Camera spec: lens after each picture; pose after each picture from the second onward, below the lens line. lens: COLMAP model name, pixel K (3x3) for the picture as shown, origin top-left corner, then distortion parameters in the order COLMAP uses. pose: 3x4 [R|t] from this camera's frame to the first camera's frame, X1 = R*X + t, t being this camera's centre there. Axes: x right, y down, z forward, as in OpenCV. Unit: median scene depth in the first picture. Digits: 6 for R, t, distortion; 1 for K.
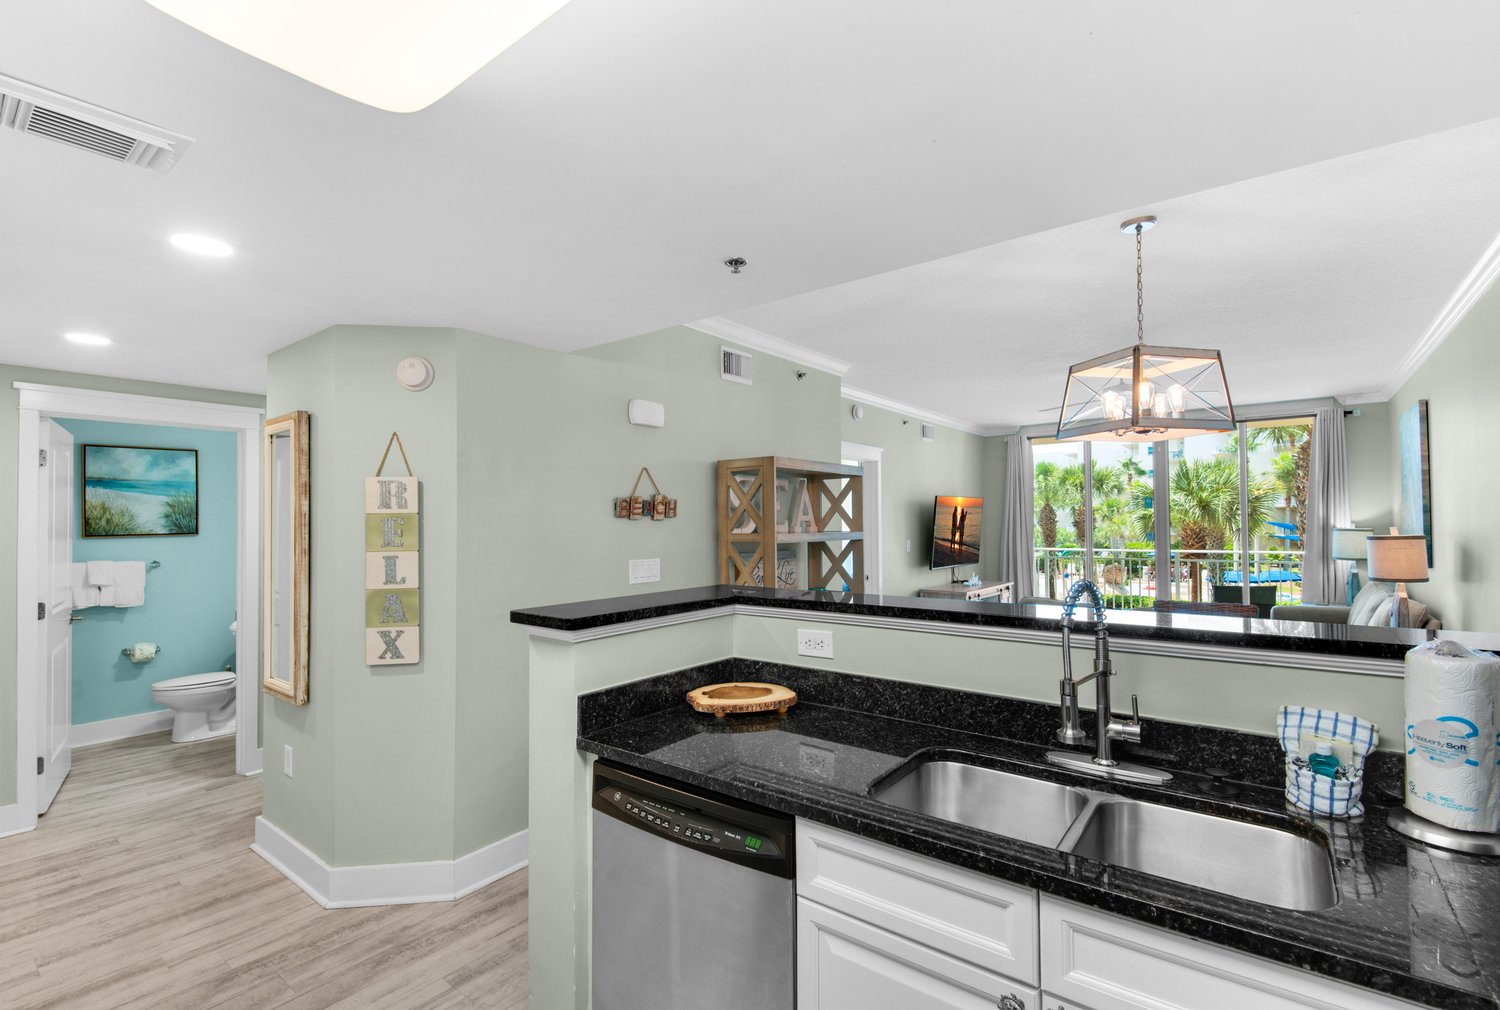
lens RADIAL K [[679.7, 0, 745.8], [0, 679.7, 508.9], [0, 0, 1]] dist [0.000907, 0.000107]
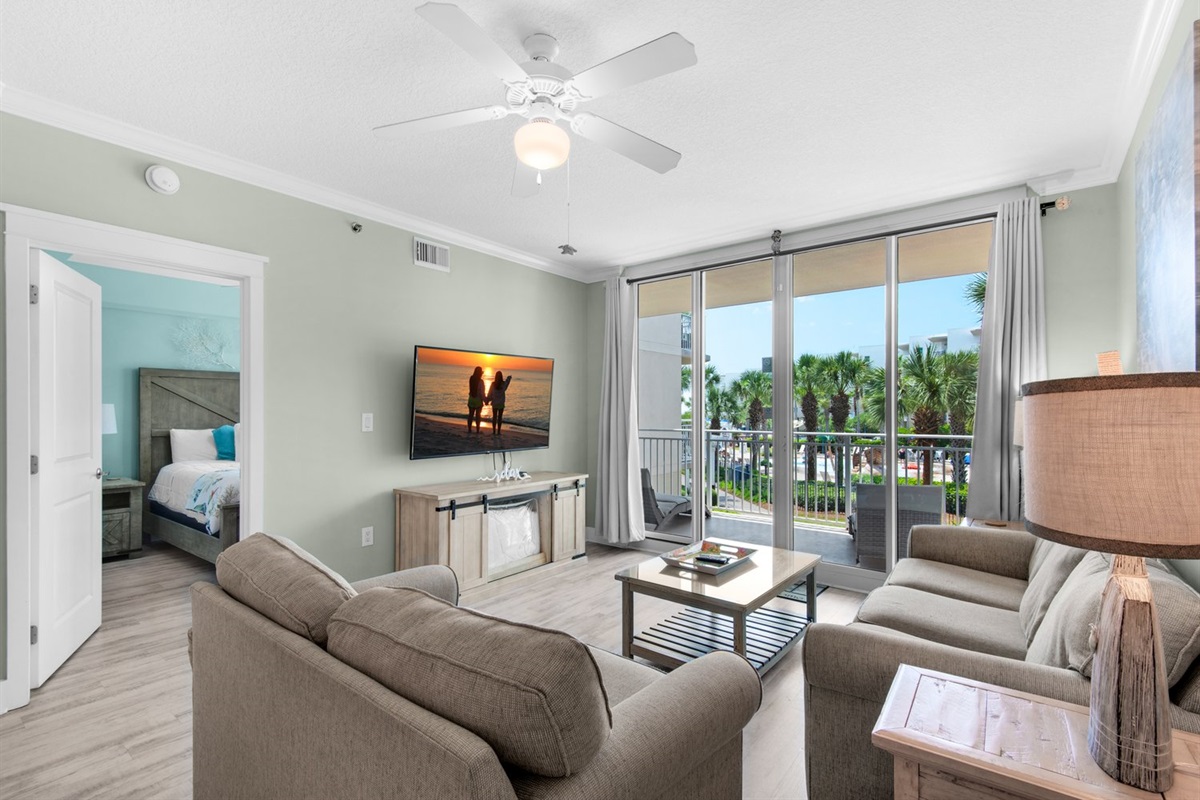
lens RADIAL K [[551.8, 0, 602.5], [0, 551.8, 407.5], [0, 0, 1]] dist [0.027237, 0.000083]
pose [[0.999904, 0.005384, 0.012739, 0.422580], [-0.005571, 0.999877, 0.014676, 0.028111], [-0.012658, -0.014745, 0.999811, 0.438096]]
